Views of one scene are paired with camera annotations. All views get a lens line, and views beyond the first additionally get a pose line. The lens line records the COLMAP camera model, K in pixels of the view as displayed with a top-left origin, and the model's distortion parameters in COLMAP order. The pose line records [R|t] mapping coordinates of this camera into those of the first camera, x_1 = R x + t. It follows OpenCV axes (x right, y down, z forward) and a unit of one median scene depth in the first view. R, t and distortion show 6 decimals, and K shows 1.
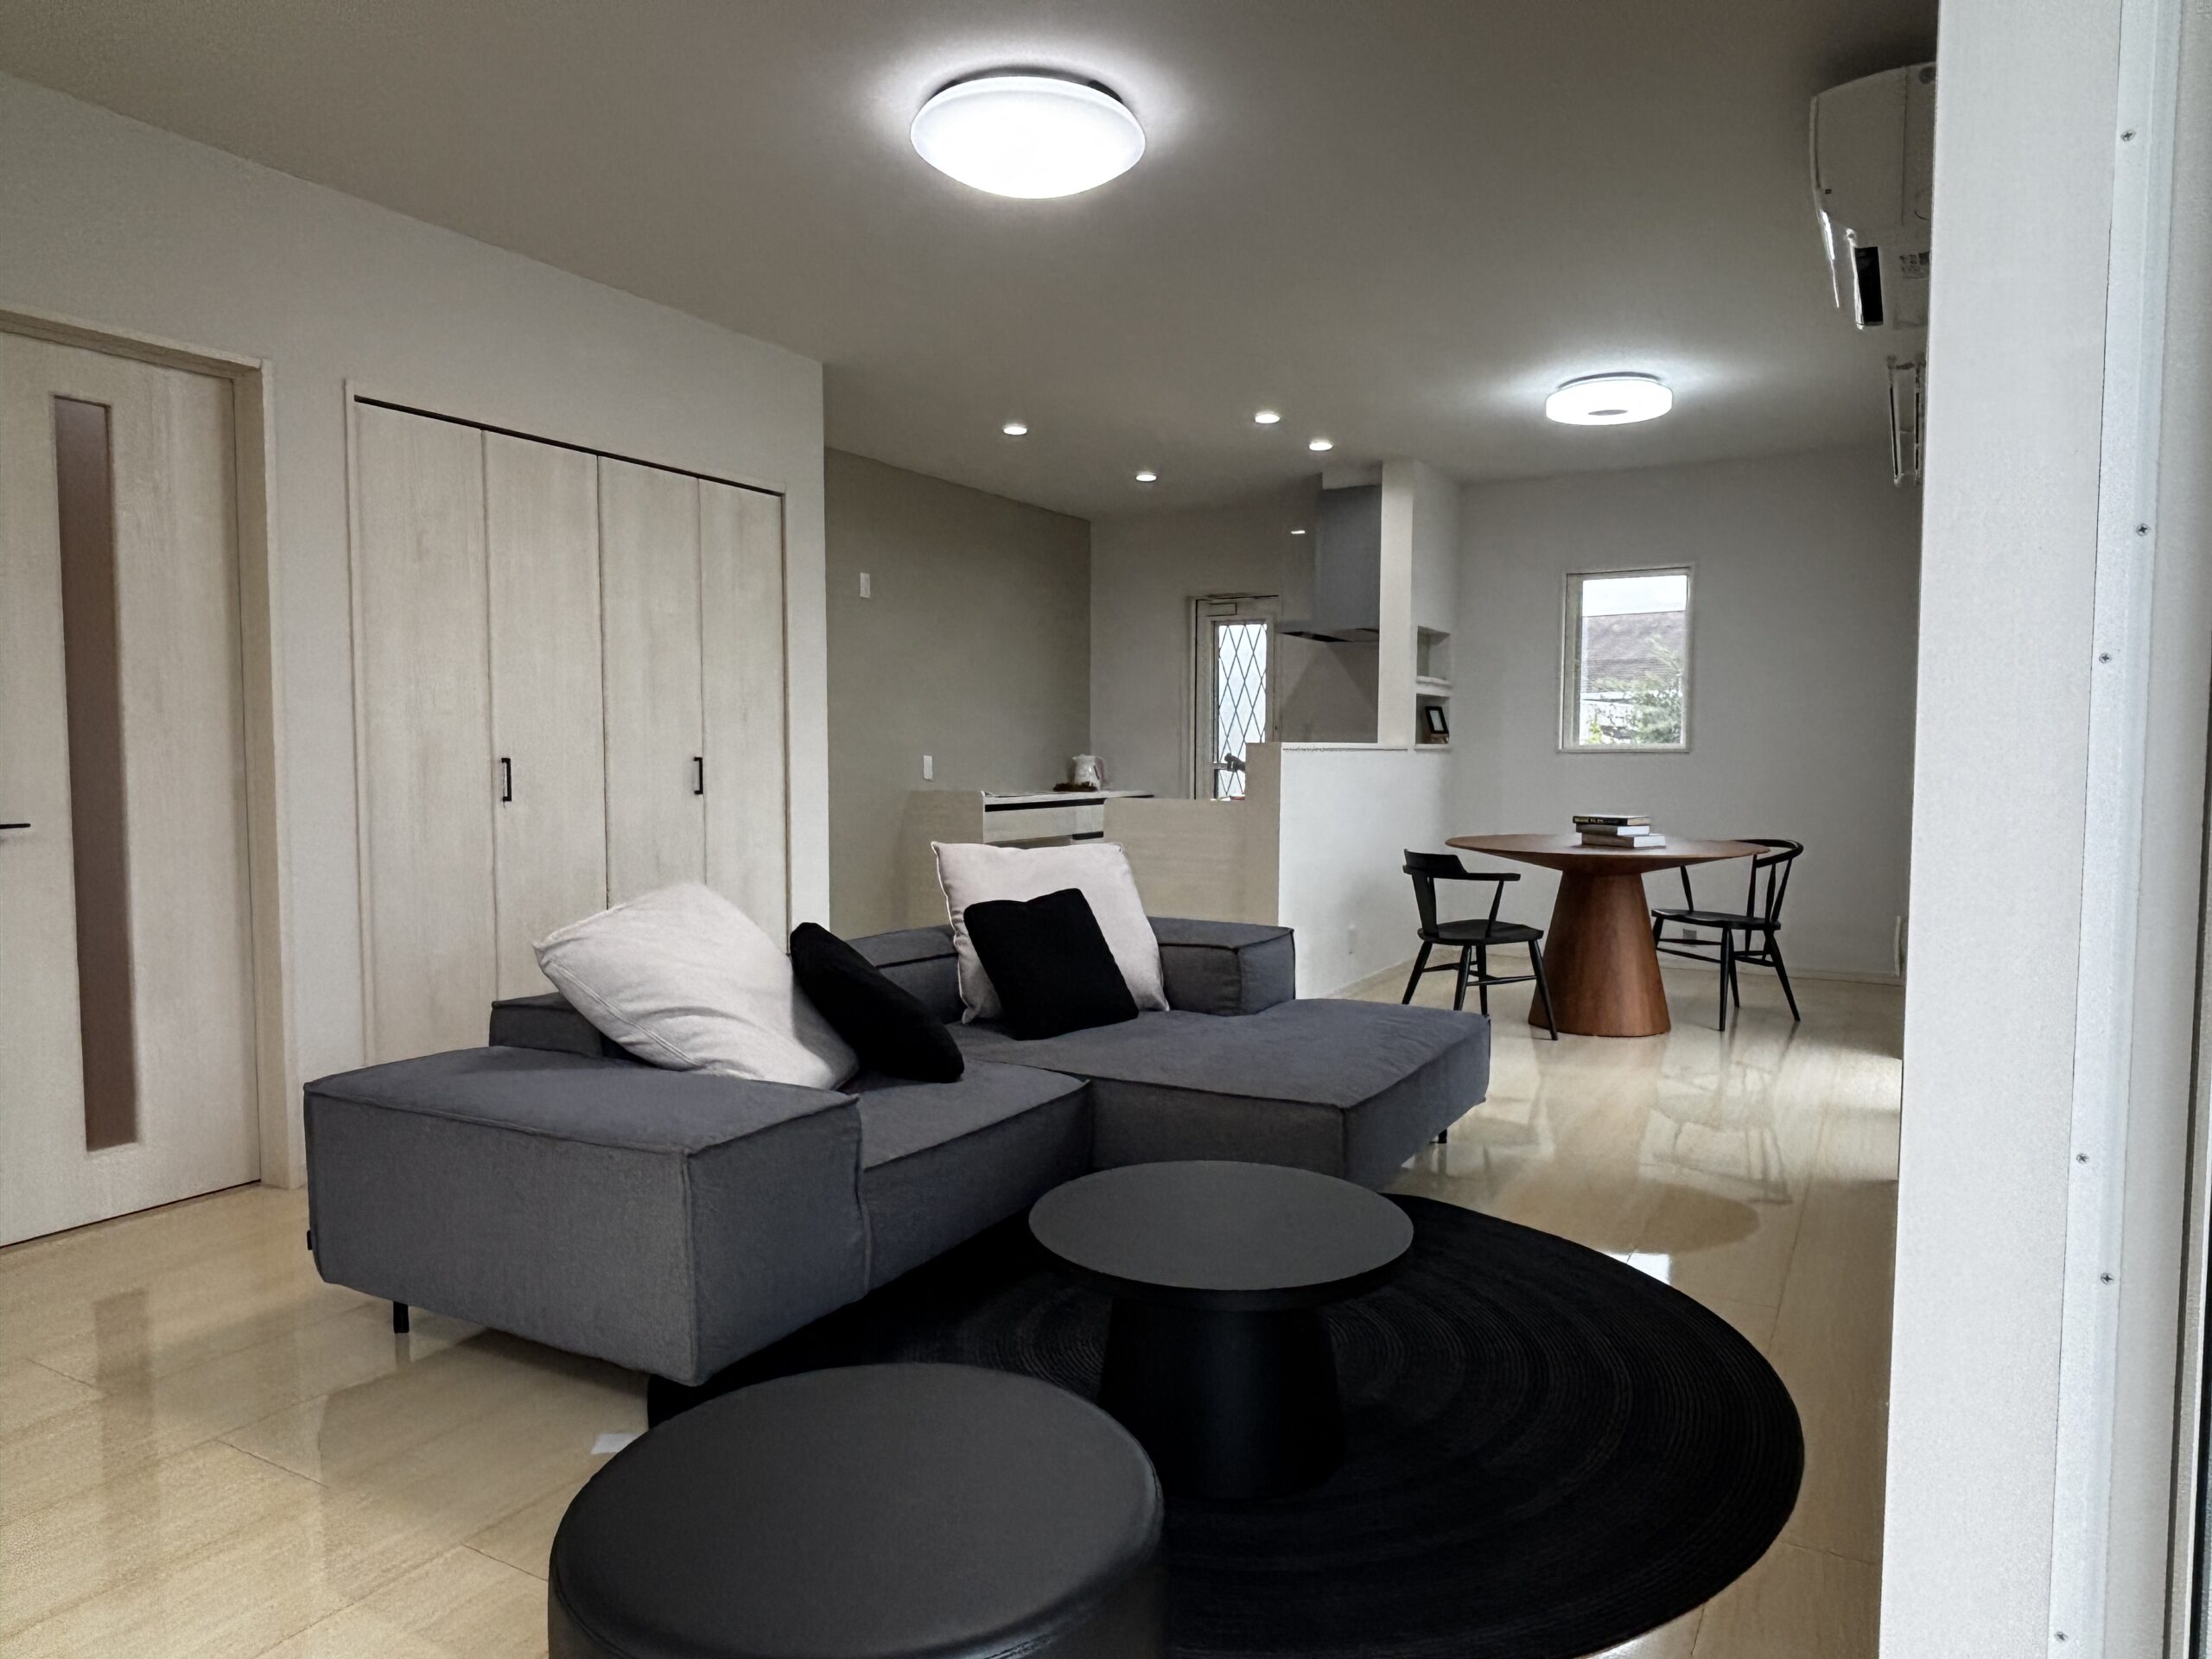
lens RADIAL K [[1402.9, 0, 1106.9], [0, 1402.9, 834.6], [0, 0, 1]] dist [0.010288, -0.003980]
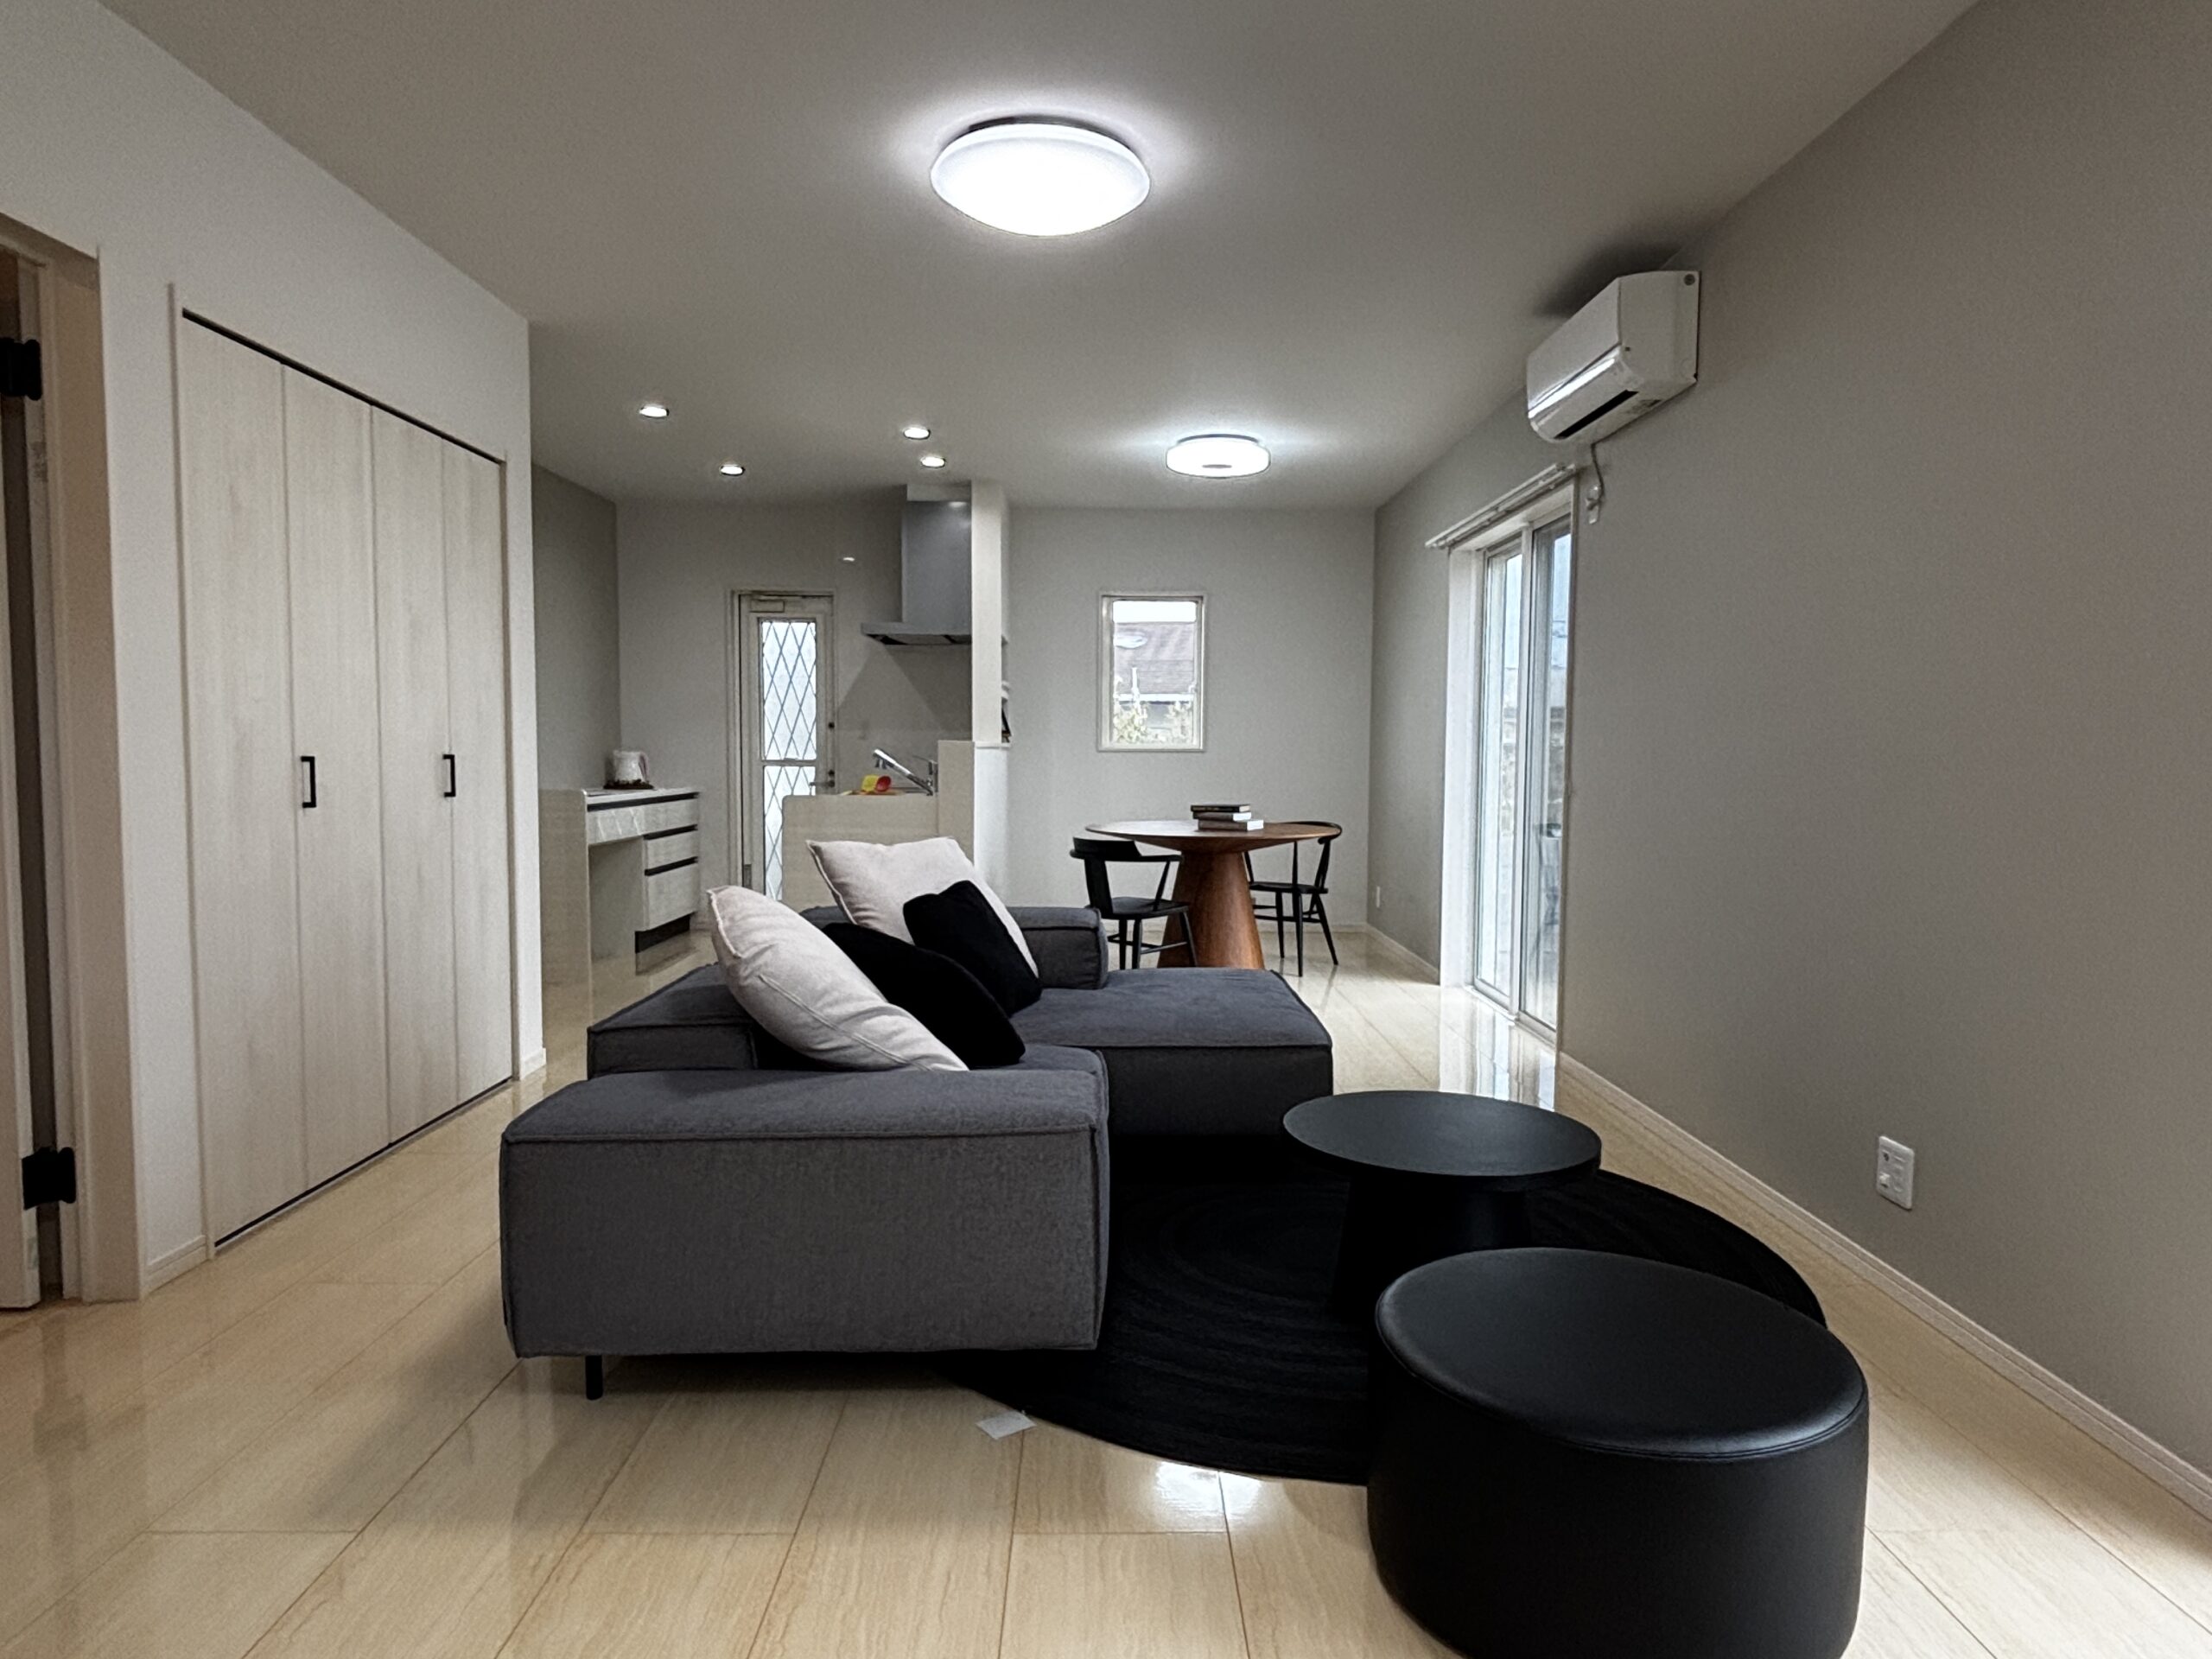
lens RADIAL K [[1387.4, 0, 1103.6], [0, 1387.4, 832.7], [0, 0, 1]] dist [0.002509, 0.000164]
pose [[0.865315, -0.026866, 0.500508, -0.312945], [0.025244, 0.999631, 0.010013, -0.003547], [-0.500593, 0.003971, 0.865674, 0.030798]]
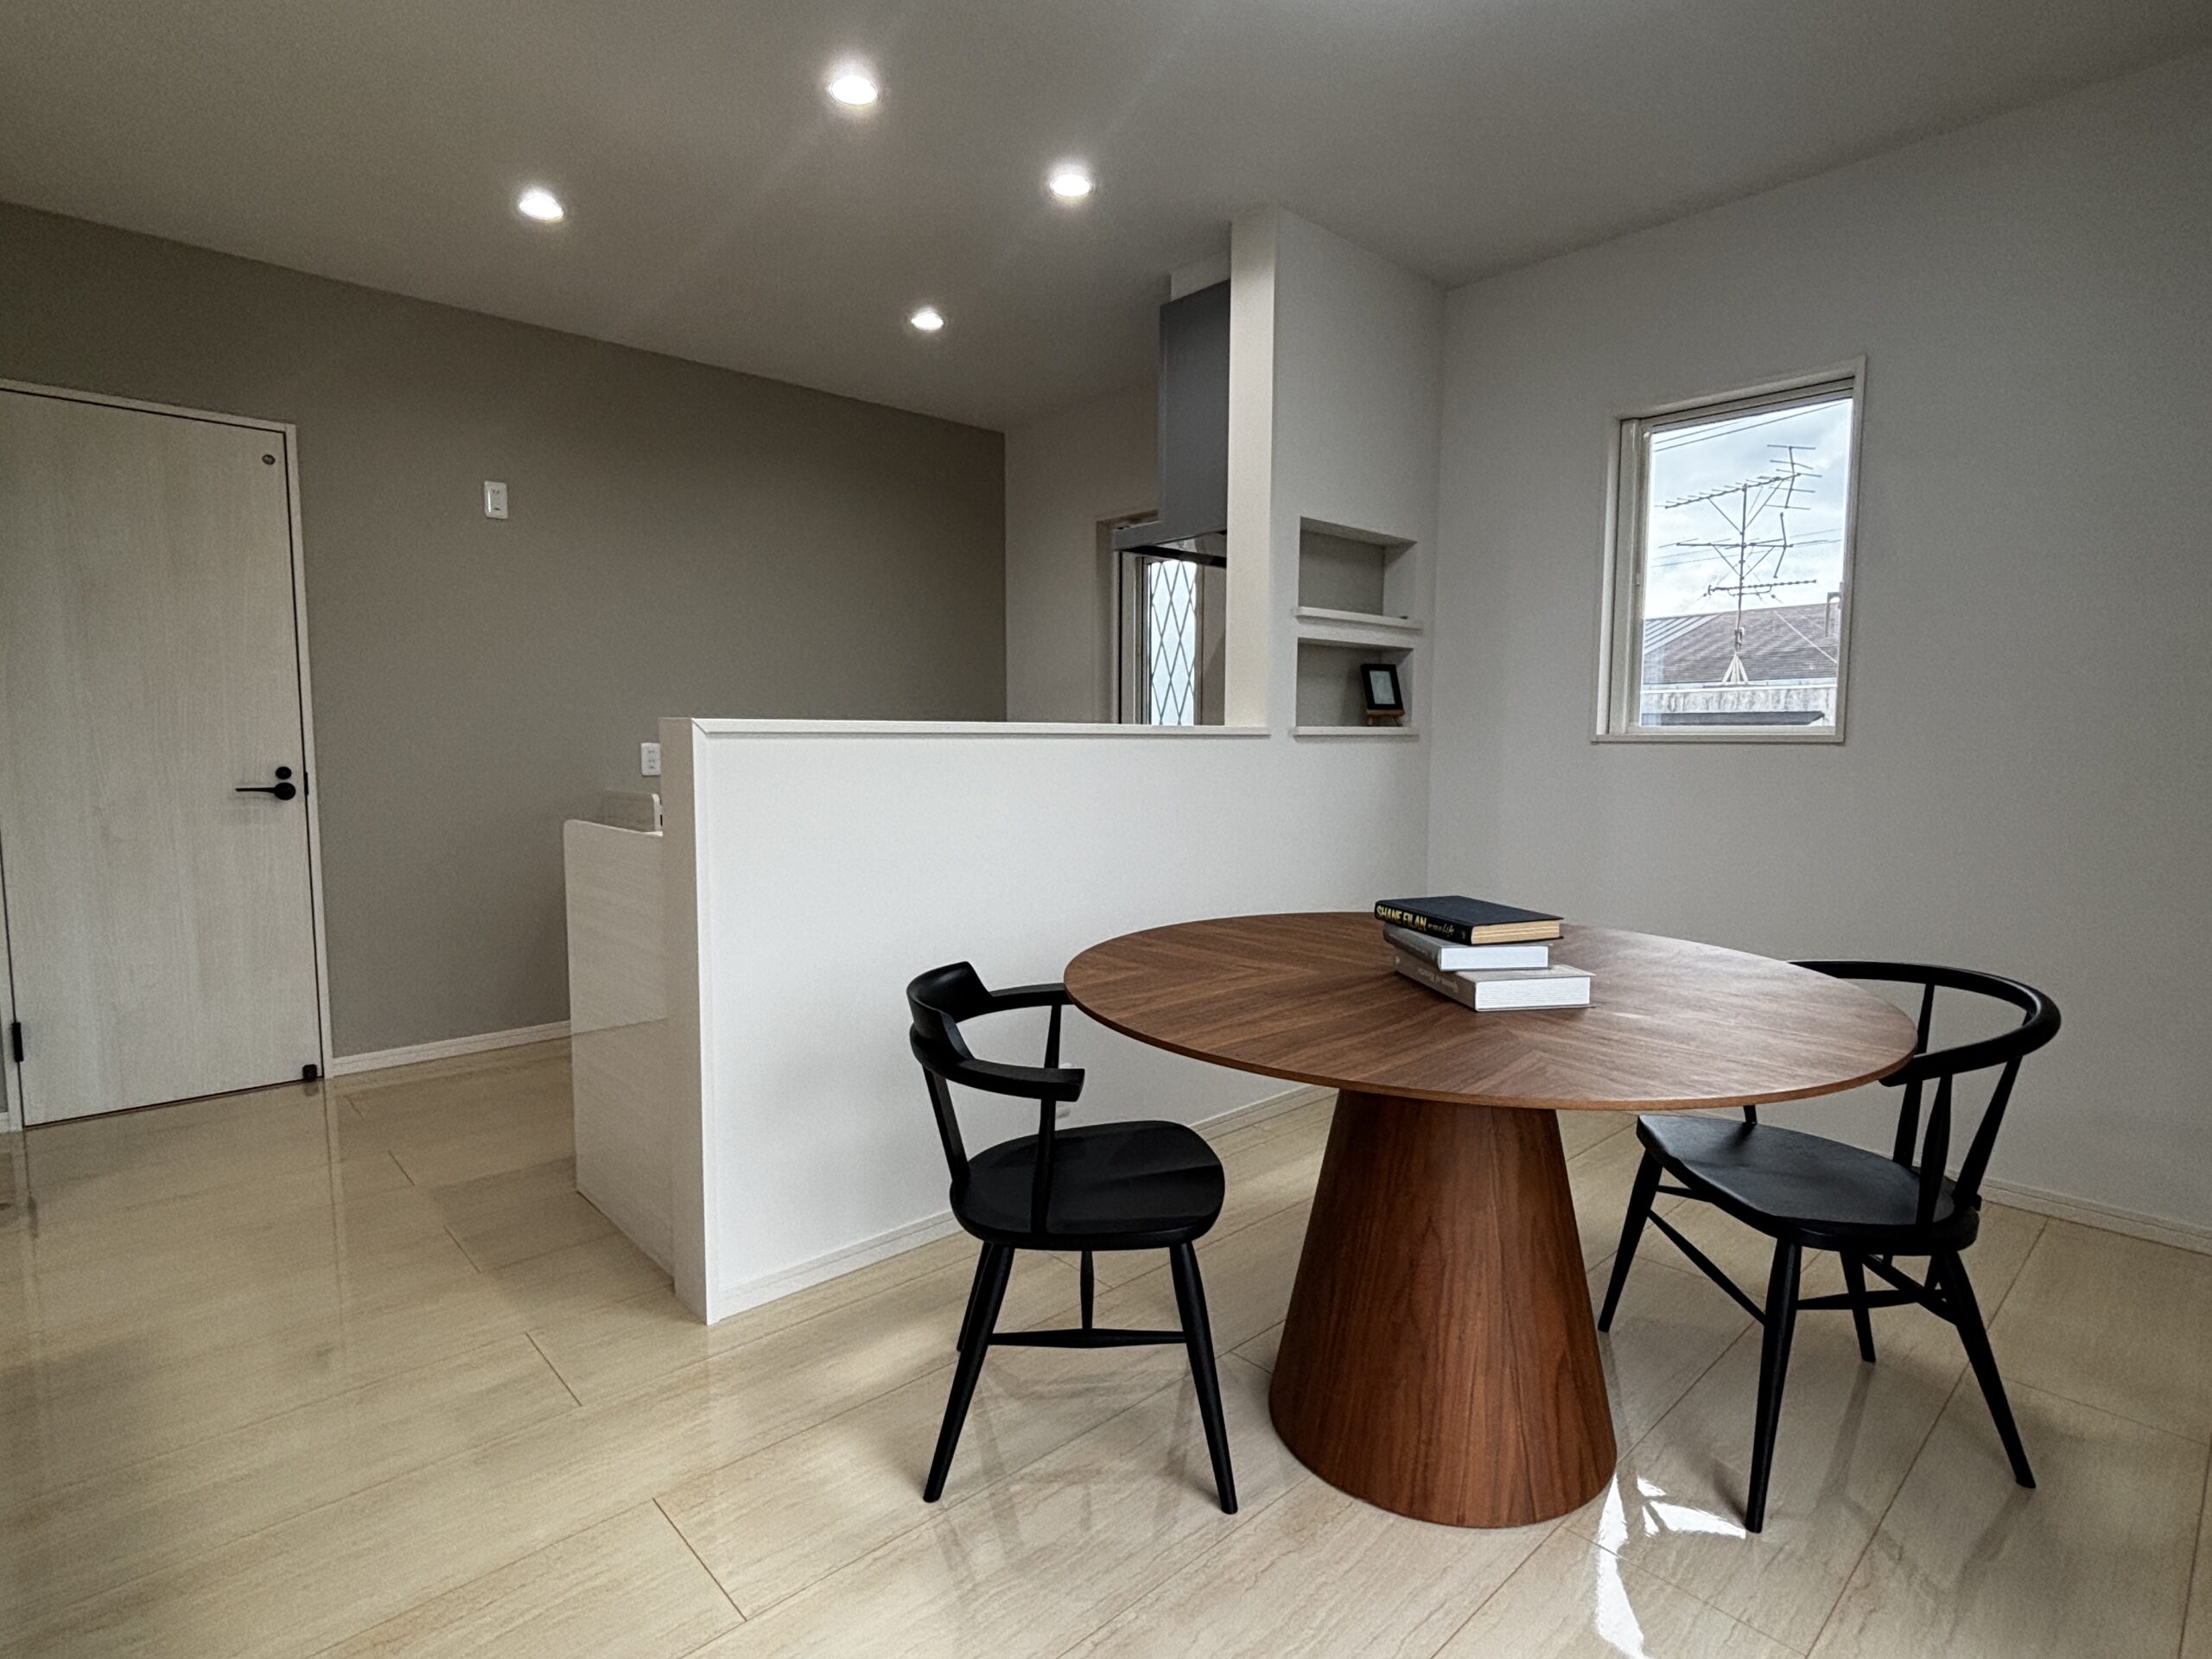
lens RADIAL K [[1106.4, 0, 1098.3], [0, 1106.4, 822.1], [0, 0, 1]] dist [-0.002492, -0.002549]
pose [[0.949279, 0.029599, -0.313039, 0.354062], [-0.023397, 0.999449, 0.023550, -0.041636], [0.313564, -0.015031, 0.949448, 0.670397]]
